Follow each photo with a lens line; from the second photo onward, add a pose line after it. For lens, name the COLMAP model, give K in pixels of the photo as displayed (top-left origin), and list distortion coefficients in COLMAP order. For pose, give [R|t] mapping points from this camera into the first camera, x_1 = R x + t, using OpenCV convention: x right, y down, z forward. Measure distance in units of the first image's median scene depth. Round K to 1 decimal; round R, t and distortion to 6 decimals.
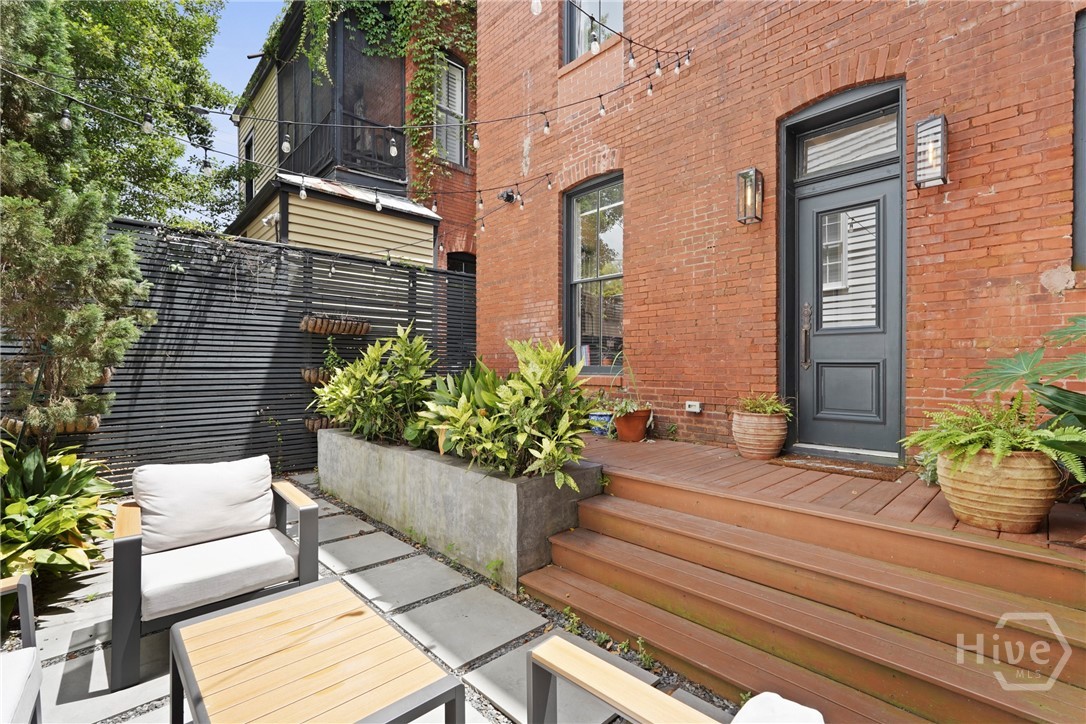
lens RADIAL K [[487.0, 0, 543.0], [0, 487.0, 362.0], [0, 0, 1]] dist [-0.000527, 0.000002]
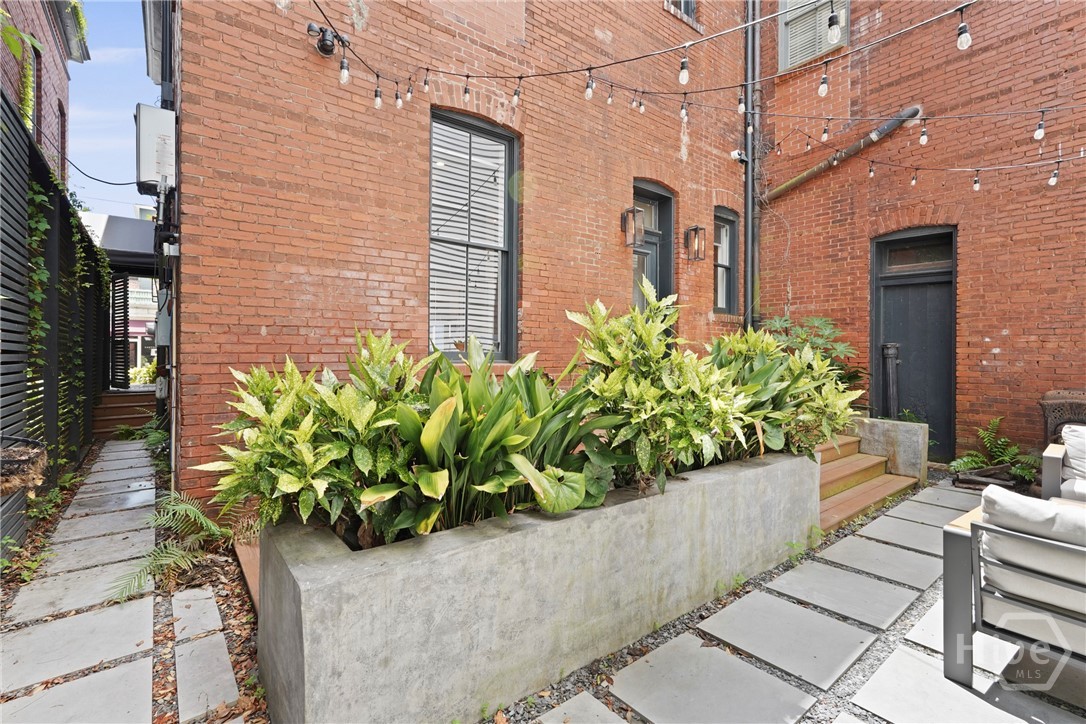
lens RADIAL K [[485.3, 0, 540.2], [0, 485.3, 350.5], [0, 0, 1]] dist [-0.000879, 0.000390]
pose [[0.098033, 0.005995, 0.995165, -0.805841], [-0.014371, 0.999886, -0.004607, 0.009596], [-0.995079, -0.013850, 0.098108, 0.964778]]
